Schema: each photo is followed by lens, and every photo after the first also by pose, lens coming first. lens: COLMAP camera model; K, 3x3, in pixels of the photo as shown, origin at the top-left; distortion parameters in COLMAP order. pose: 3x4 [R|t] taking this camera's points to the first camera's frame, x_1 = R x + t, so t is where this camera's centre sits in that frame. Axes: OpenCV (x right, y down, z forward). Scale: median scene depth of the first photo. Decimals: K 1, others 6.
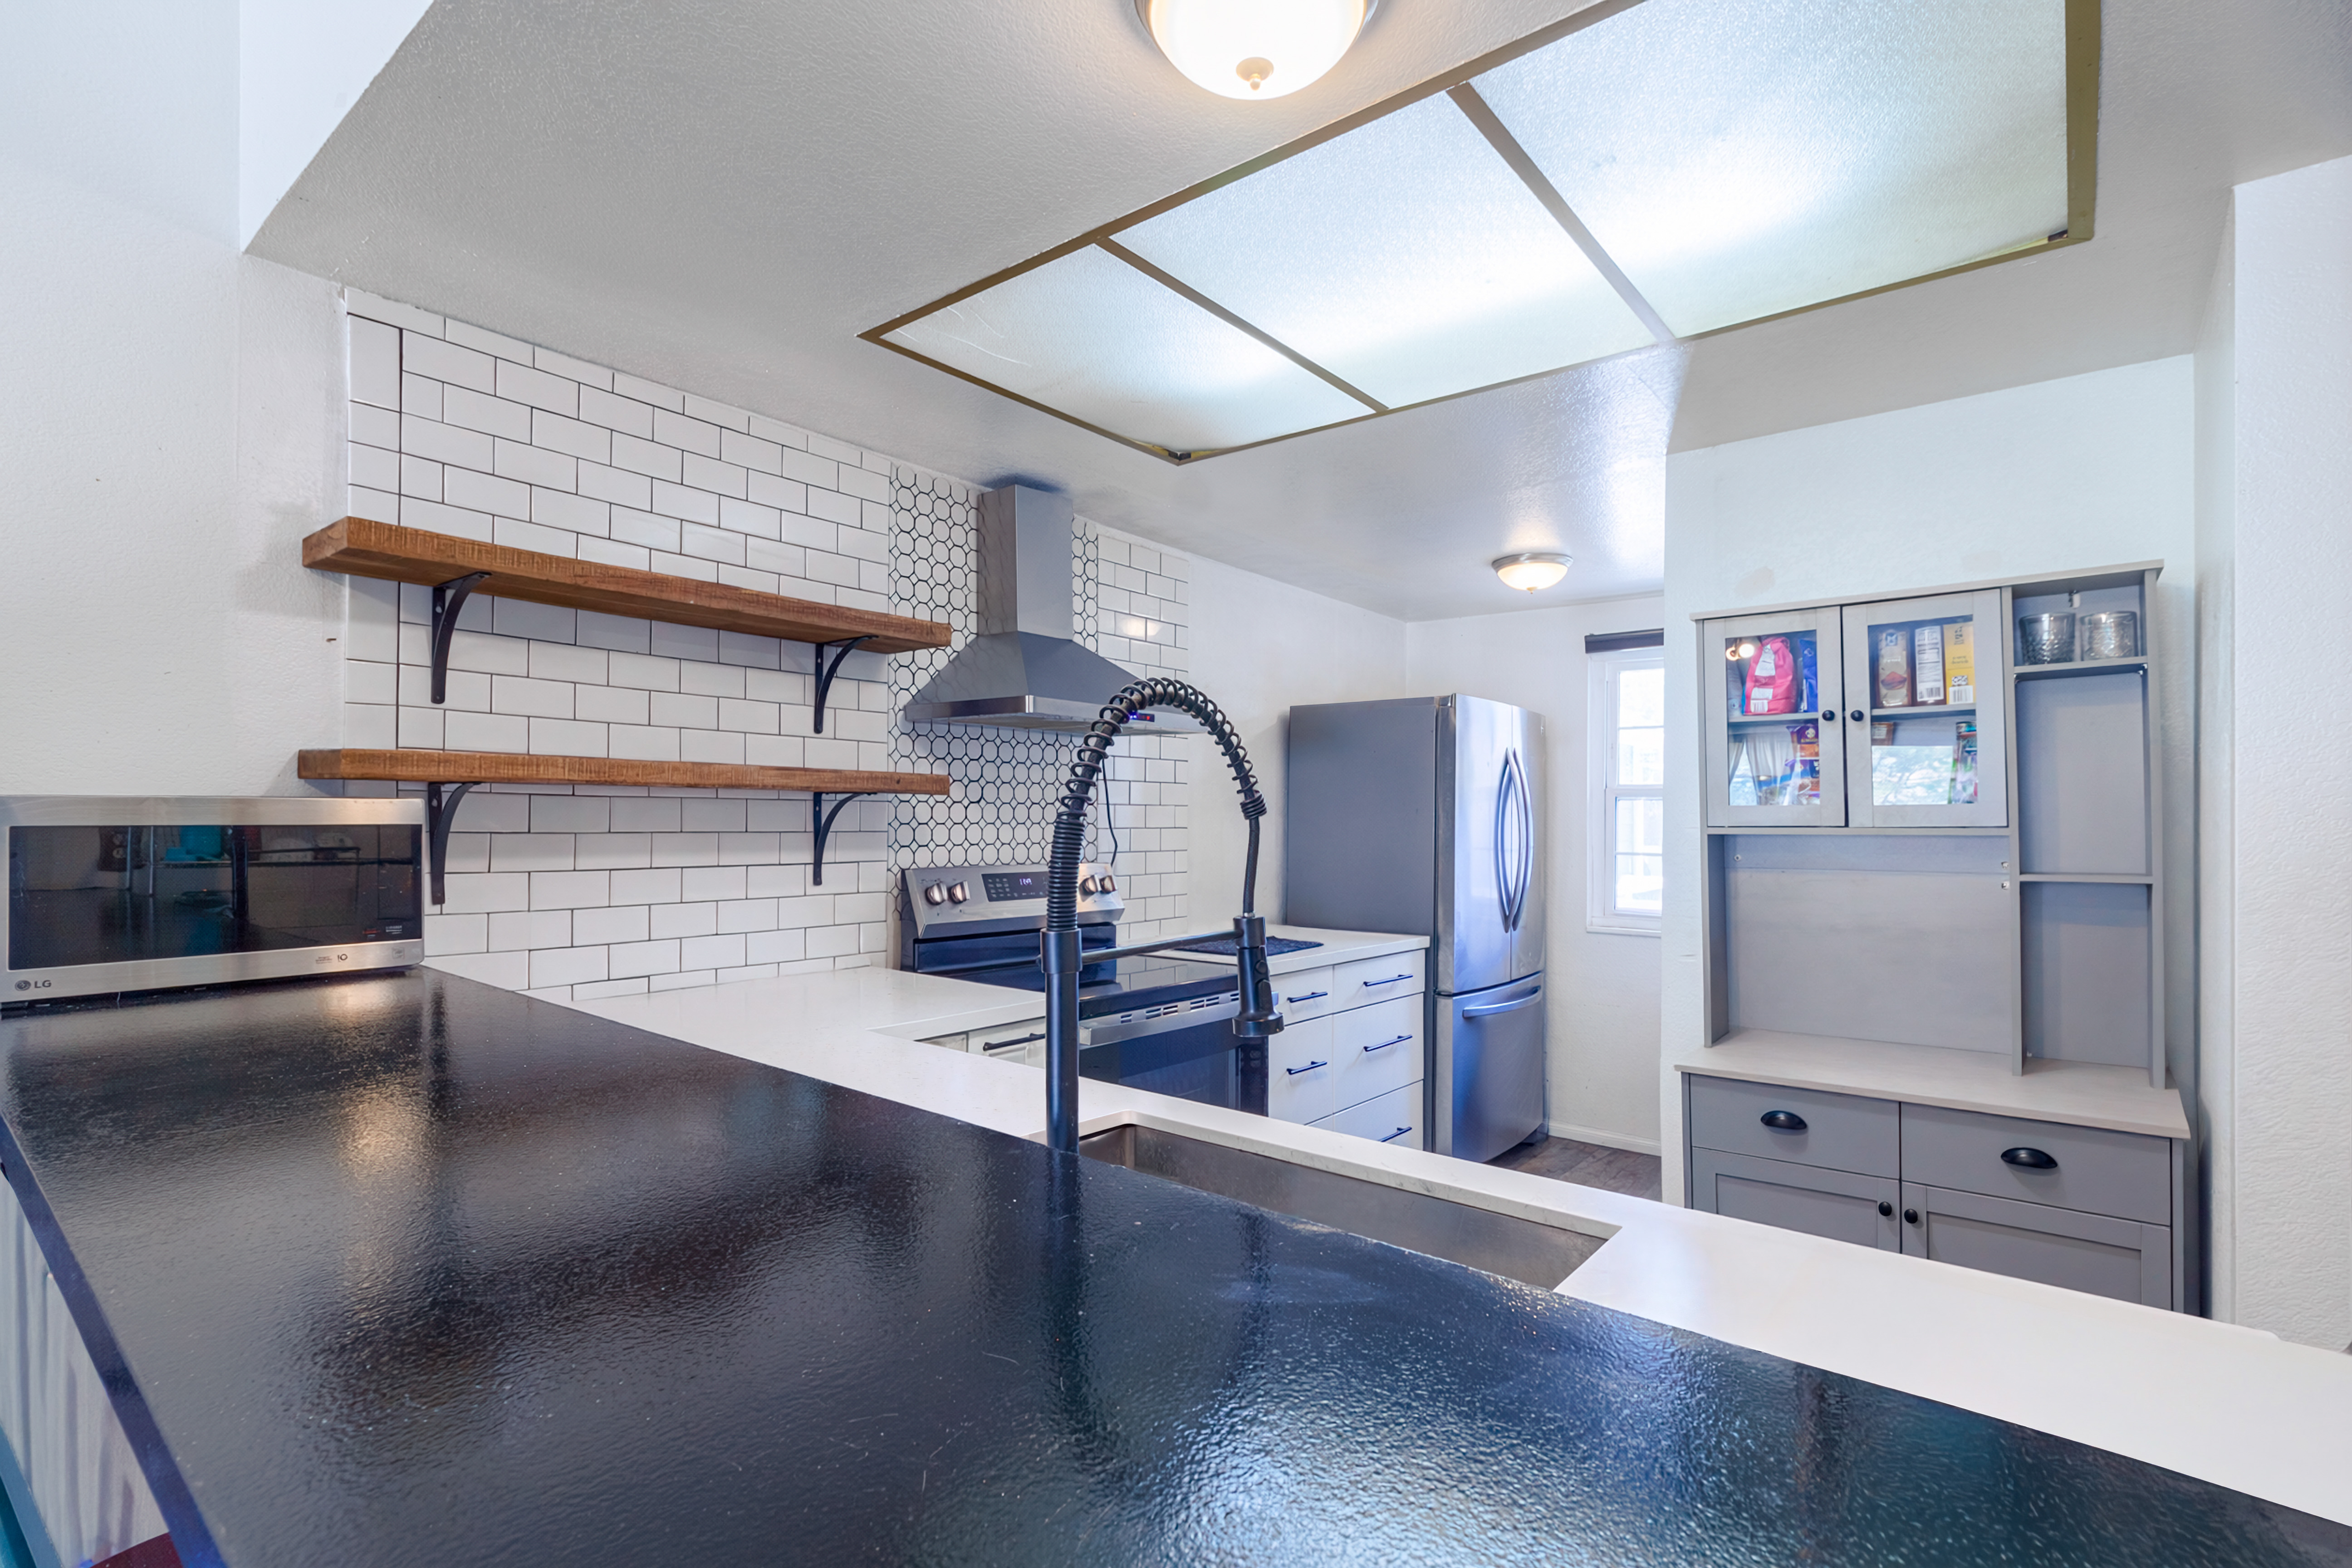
lens RADIAL K [[1093.6, 0, 1166.6], [0, 1093.6, 863.3], [0, 0, 1]] dist [0.002243, 0.000434]
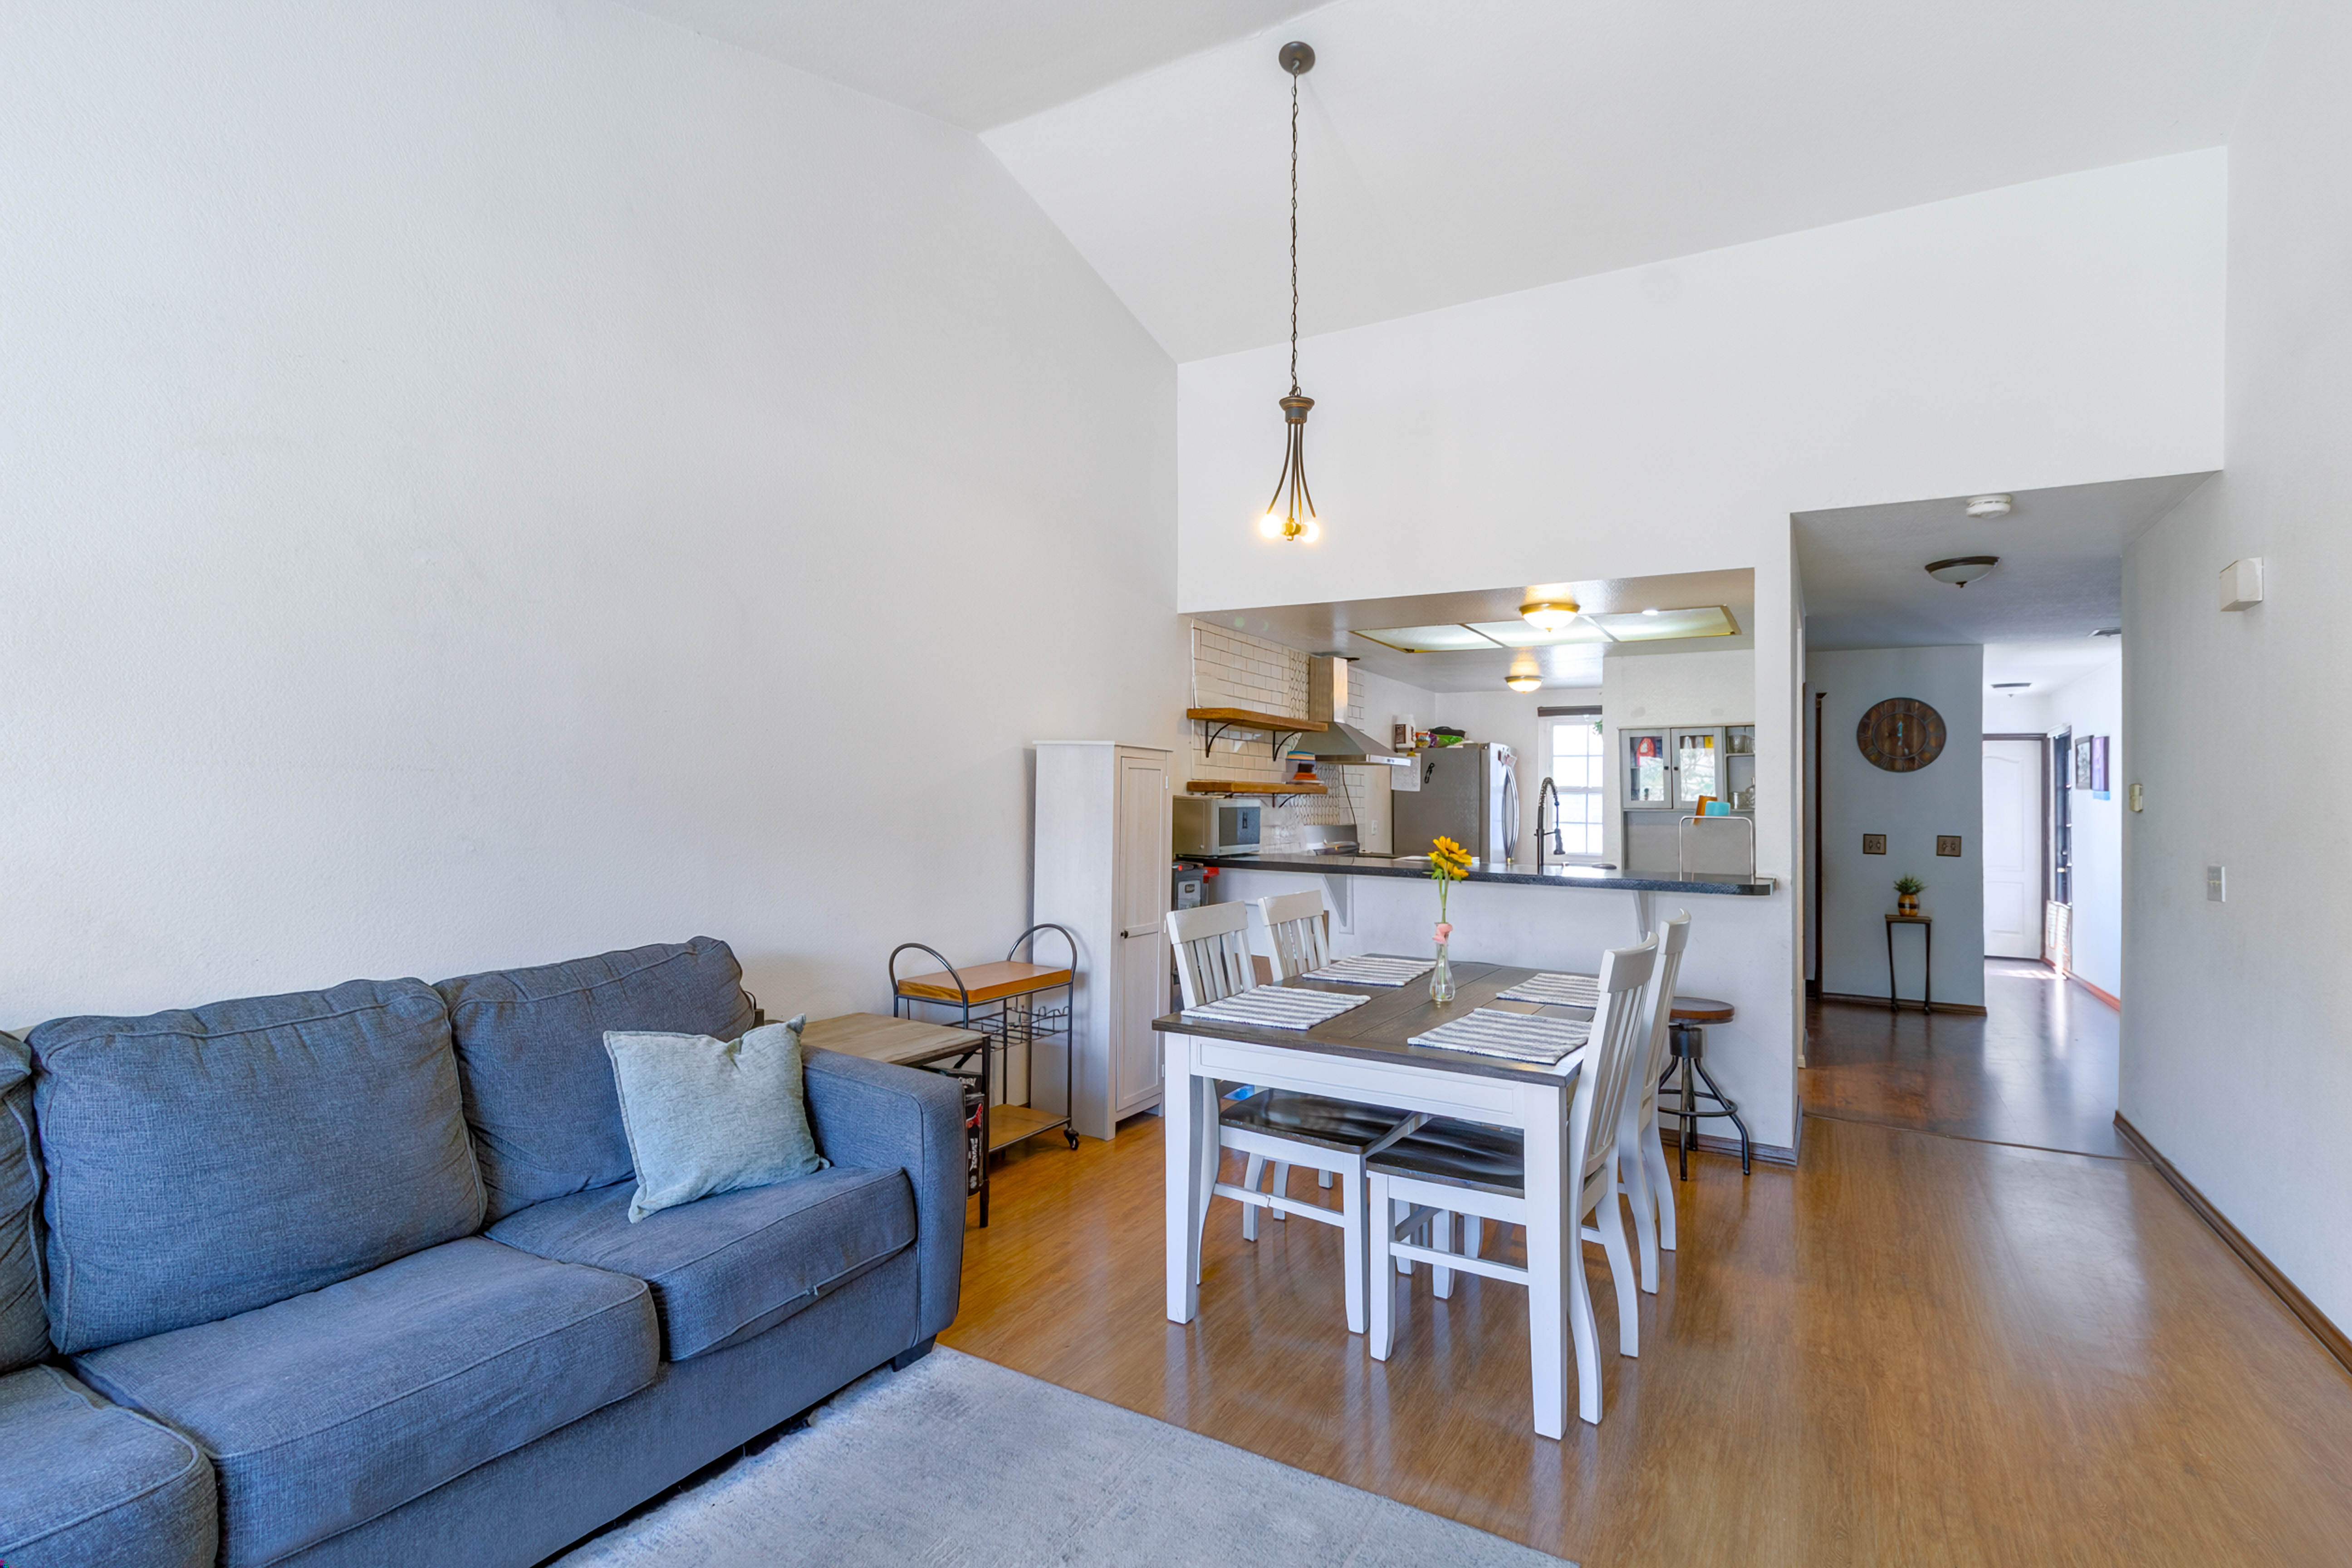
lens RADIAL K [[1093.6, 0, 1176.2], [0, 1093.6, 792.9], [0, 0, 1]] dist [0.002243, 0.000434]
pose [[0.988052, 0.004476, 0.154053, -1.179304], [0.002310, 0.999036, -0.043842, 0.051721], [-0.154101, 0.043674, 0.987089, -1.731668]]
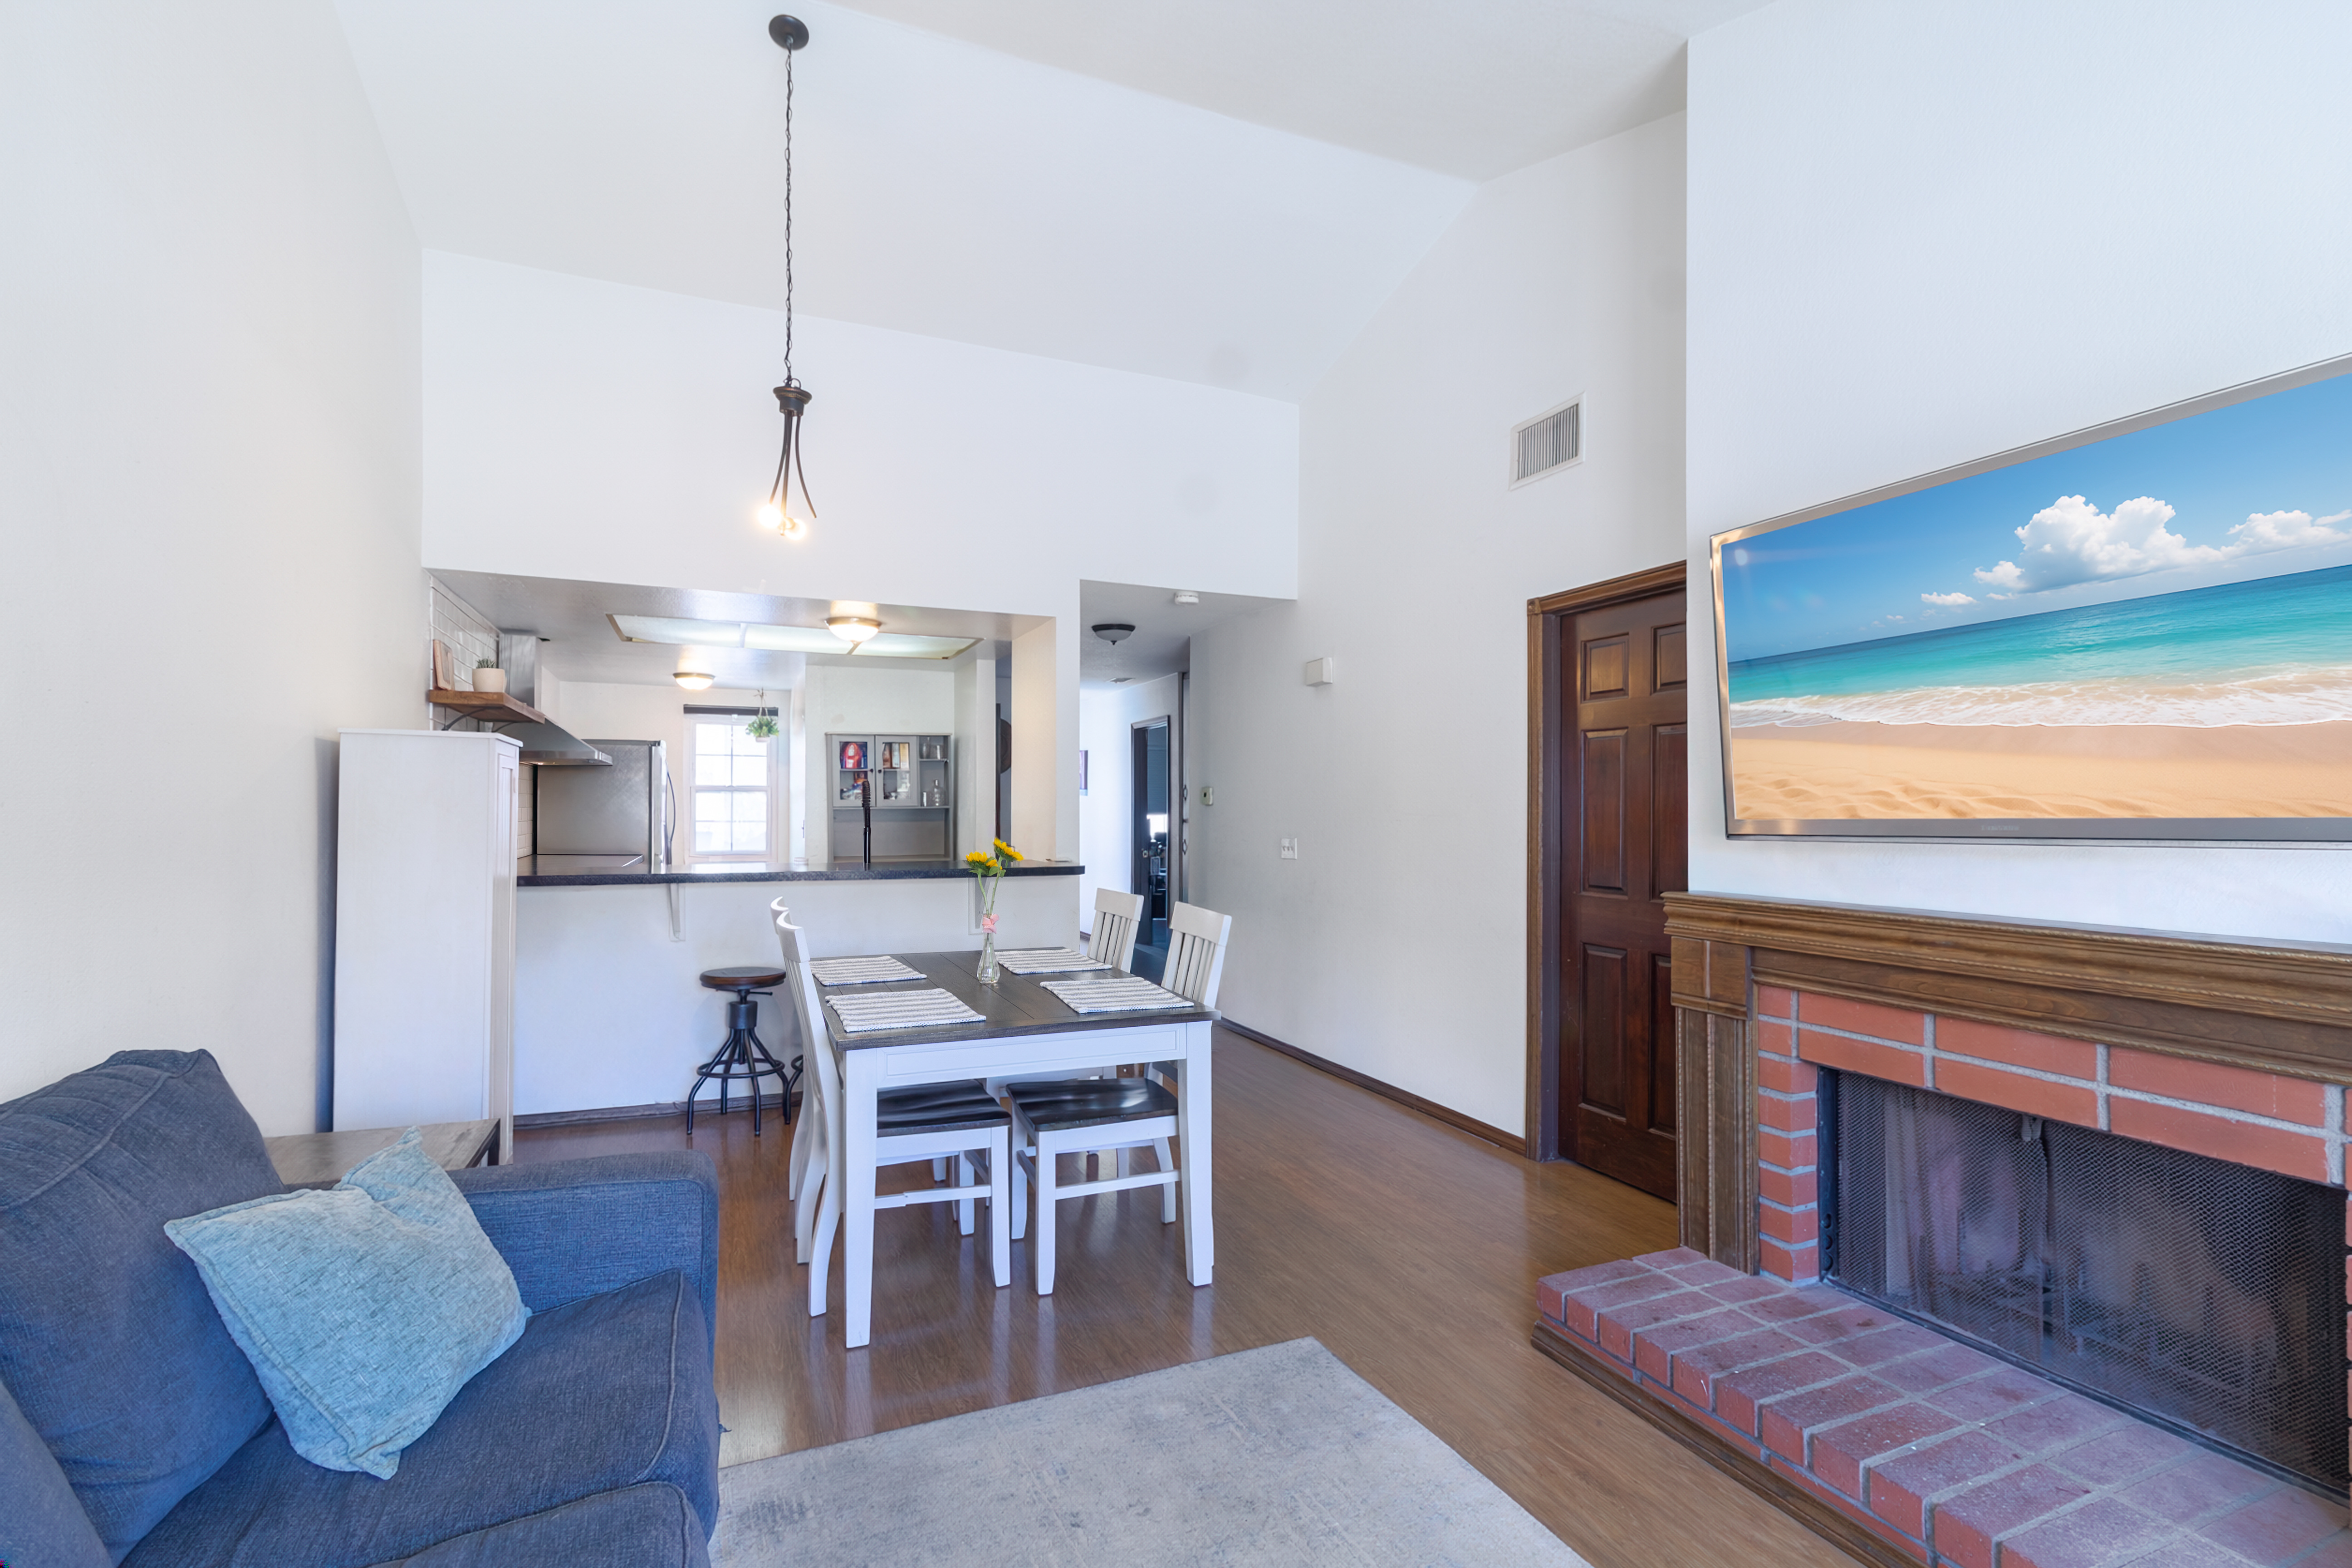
lens RADIAL K [[1093.6, 0, 1185.4], [0, 1093.6, 799.4], [0, 0, 1]] dist [0.002243, 0.000434]
pose [[0.459230, -0.006345, 0.888295, -1.953237], [0.037557, 0.999219, -0.012279, 0.018135], [-0.887523, 0.039001, 0.459110, -1.347357]]
